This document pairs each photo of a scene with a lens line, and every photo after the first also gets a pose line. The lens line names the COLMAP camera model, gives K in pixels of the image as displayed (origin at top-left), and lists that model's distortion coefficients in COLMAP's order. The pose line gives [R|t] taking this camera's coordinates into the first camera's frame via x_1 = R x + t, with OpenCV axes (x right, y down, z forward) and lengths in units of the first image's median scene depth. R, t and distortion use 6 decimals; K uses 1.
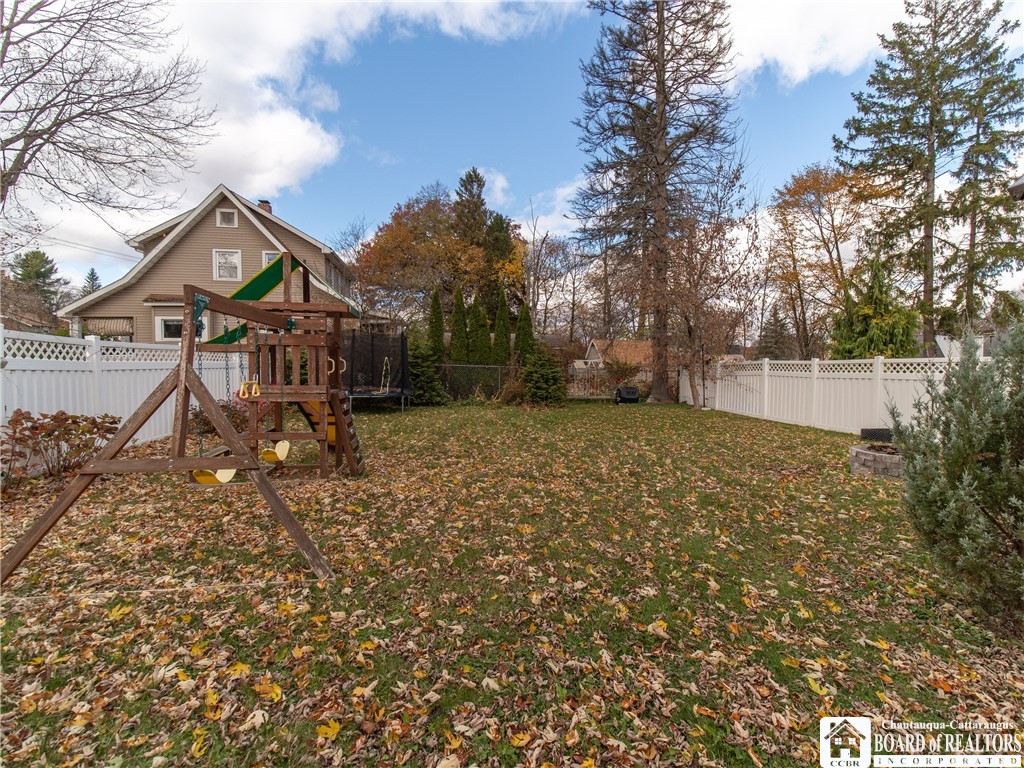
lens RADIAL K [[463.8, 0, 512.8], [0, 463.8, 365.0], [0, 0, 1]] dist [-0.020804, 0.000500]
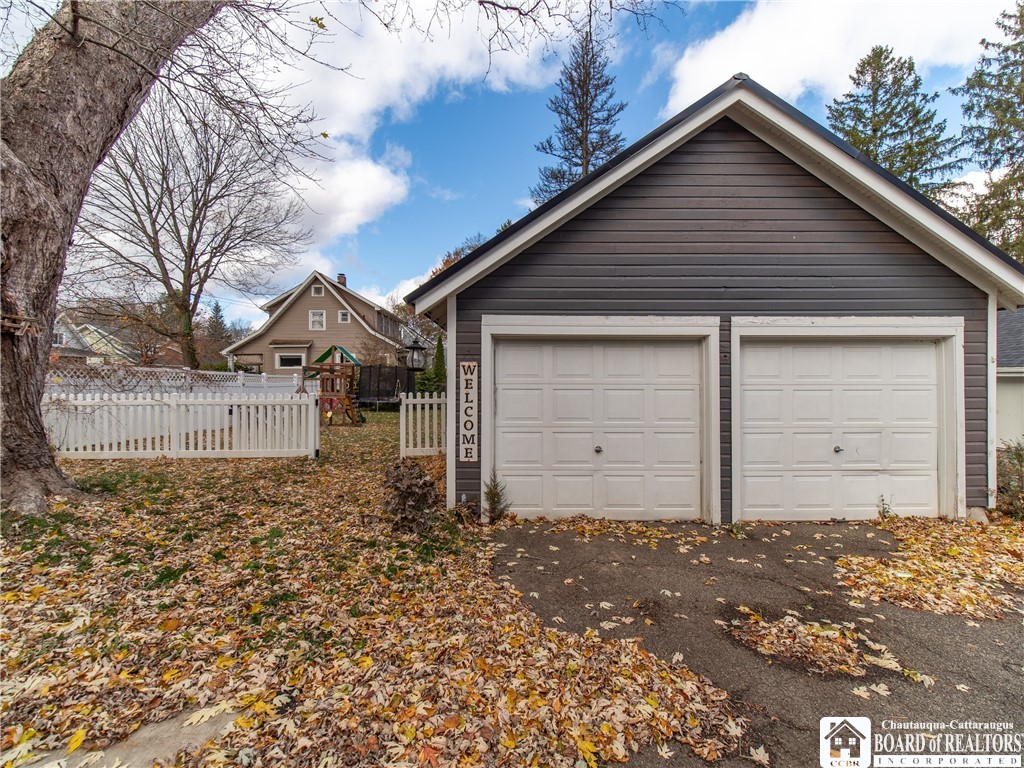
lens RADIAL K [[483.2, 0, 513.9], [0, 483.2, 377.1], [0, 0, 1]] dist [0.000956, -0.000592]
pose [[0.986344, 0.004951, -0.164626, 0.115263], [-0.004933, 0.999988, 0.000521, -0.010757], [0.164626, 0.000298, 0.986356, -0.192716]]
